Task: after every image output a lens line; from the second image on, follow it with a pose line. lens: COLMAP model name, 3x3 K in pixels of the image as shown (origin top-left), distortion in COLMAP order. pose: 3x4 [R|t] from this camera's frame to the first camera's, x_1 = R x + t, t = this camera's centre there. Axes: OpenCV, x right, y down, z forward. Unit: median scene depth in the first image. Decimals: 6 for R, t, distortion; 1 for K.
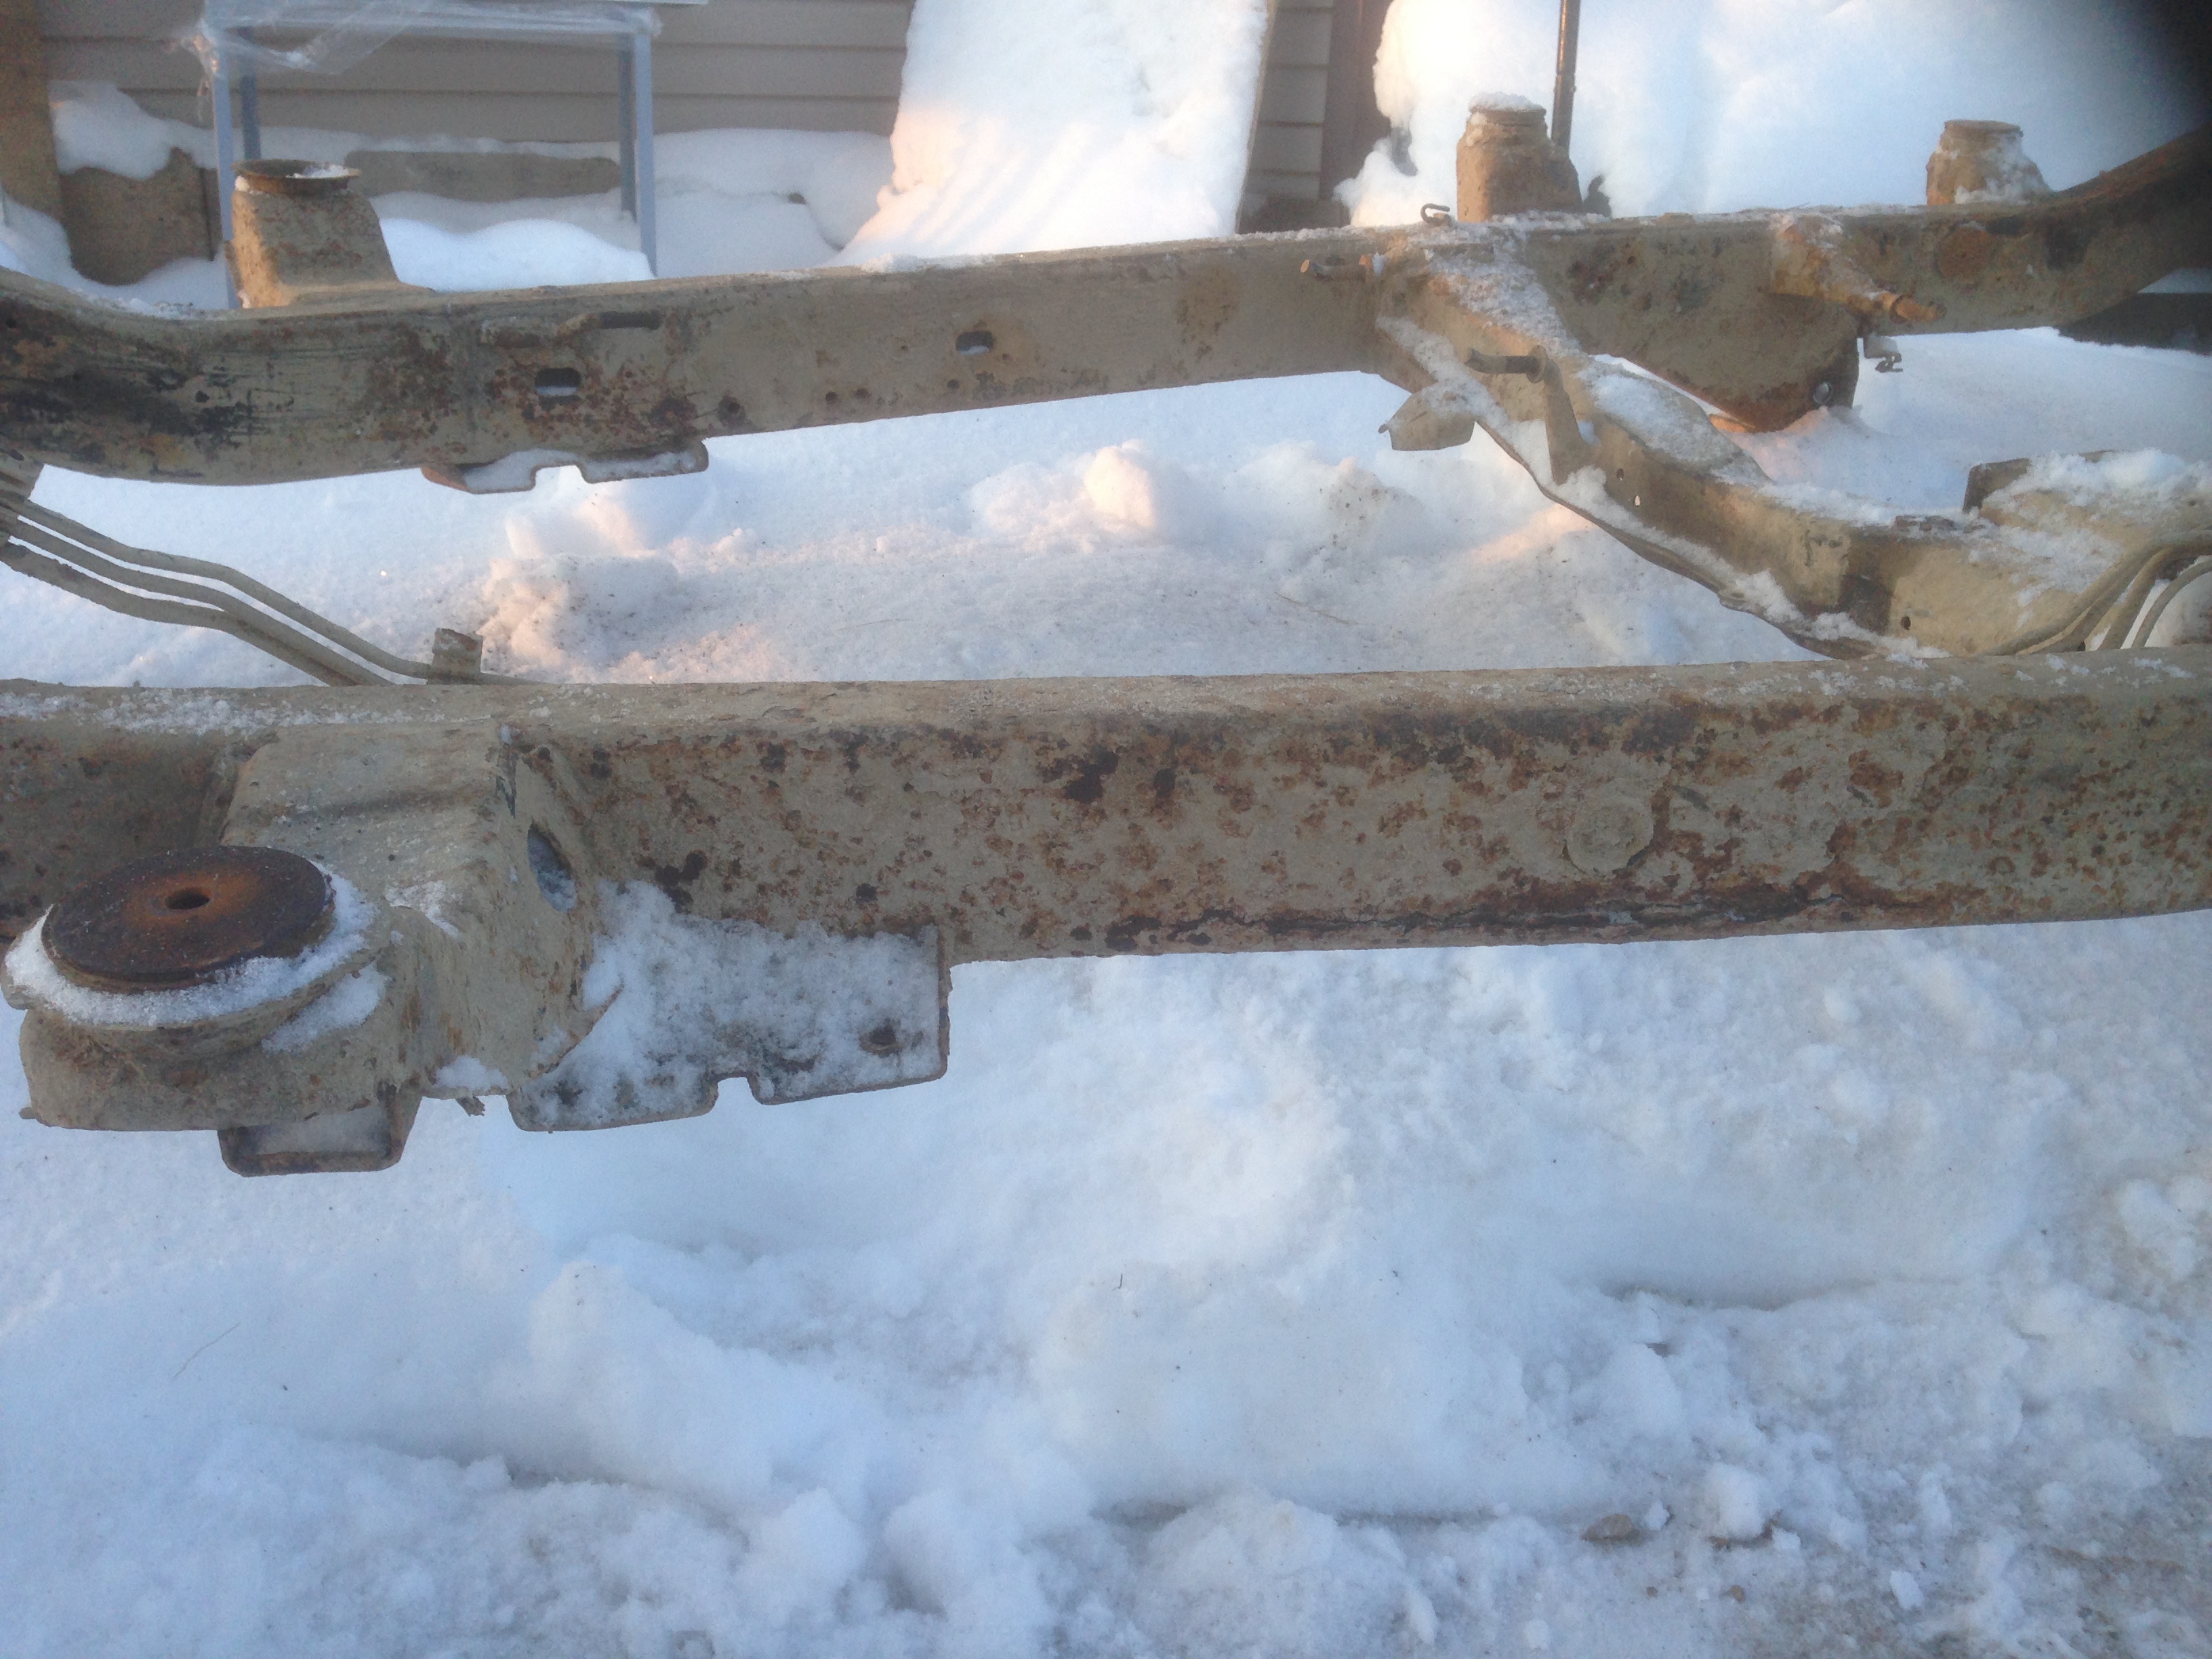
lens RADIAL K [[2079.4, 0, 1131.4], [0, 2079.4, 827.1], [0, 0, 1]] dist [0.130714, -0.212335]
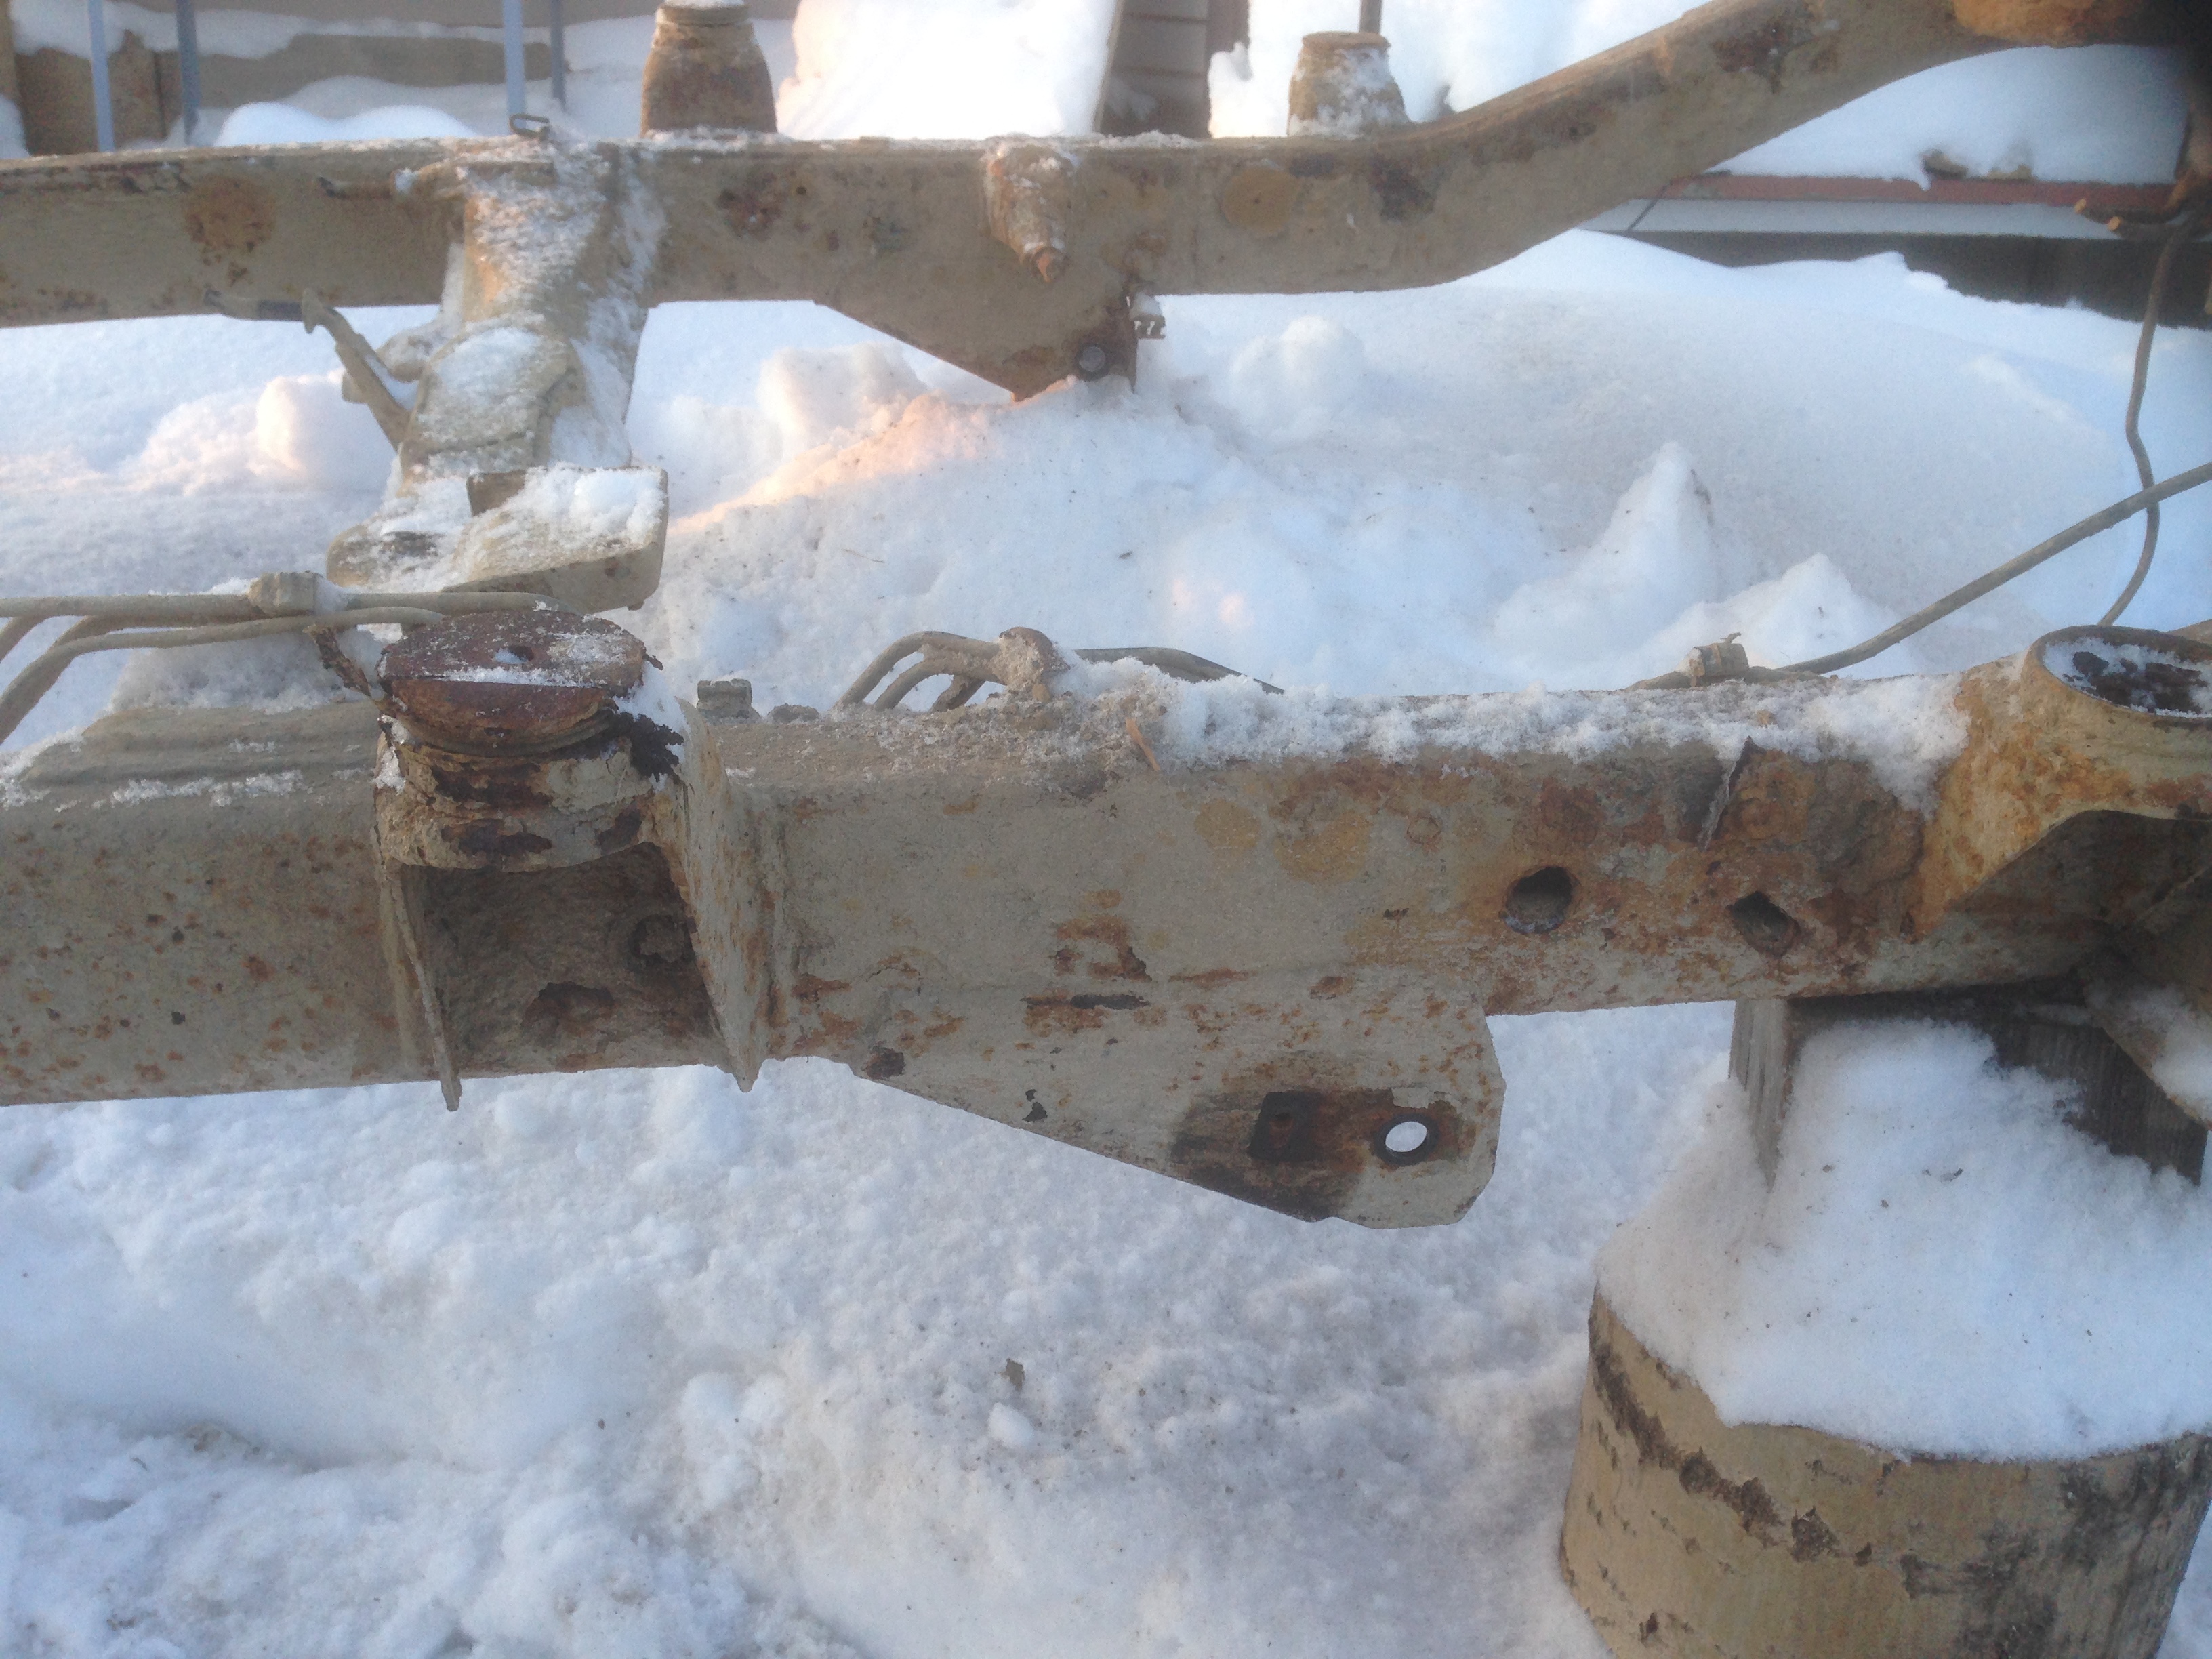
lens RADIAL K [[2086.2, 0, 1122.1], [0, 2086.2, 822.7], [0, 0, 1]] dist [0.130456, -0.244190]
pose [[0.976529, 0.087297, -0.196900, 0.904475], [-0.078388, 0.995534, 0.052611, -0.115027], [0.200614, -0.035941, 0.979011, 0.300309]]
